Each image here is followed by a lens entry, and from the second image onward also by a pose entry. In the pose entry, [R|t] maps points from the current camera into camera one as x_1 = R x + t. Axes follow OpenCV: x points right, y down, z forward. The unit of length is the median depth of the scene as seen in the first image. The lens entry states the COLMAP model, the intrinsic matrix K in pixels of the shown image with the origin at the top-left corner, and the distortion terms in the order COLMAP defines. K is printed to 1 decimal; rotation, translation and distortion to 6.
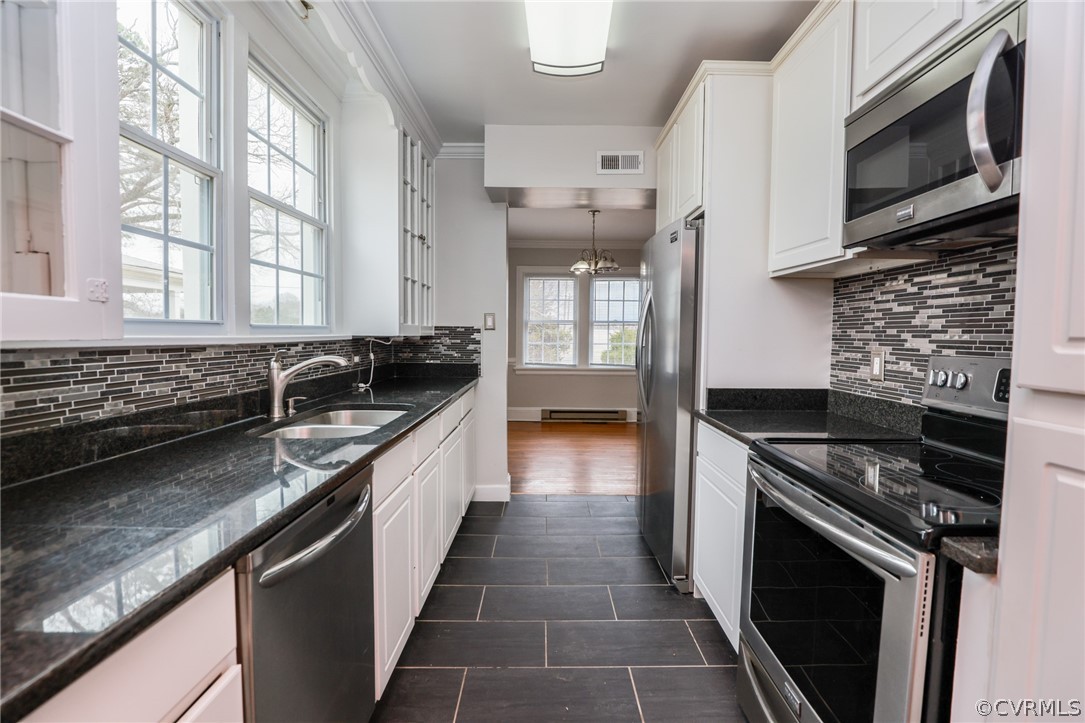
lens RADIAL K [[497.2, 0, 549.5], [0, 497.2, 365.2], [0, 0, 1]] dist [-0.035950, 0.007475]
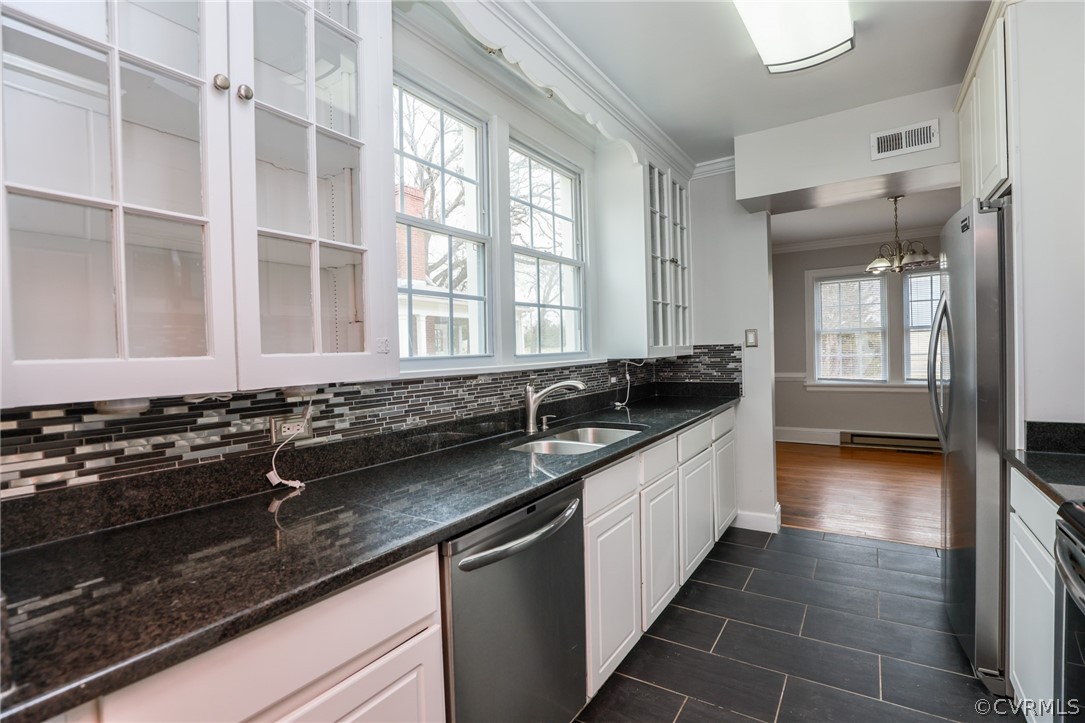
lens RADIAL K [[496.4, 0, 549.3], [0, 496.4, 361.6], [0, 0, 1]] dist [-0.031868, 0.003919]
pose [[0.833414, -0.021097, -0.552247, 0.123640], [0.002636, 0.999411, -0.034201, -0.019372], [0.552643, 0.027048, 0.832979, 0.007129]]
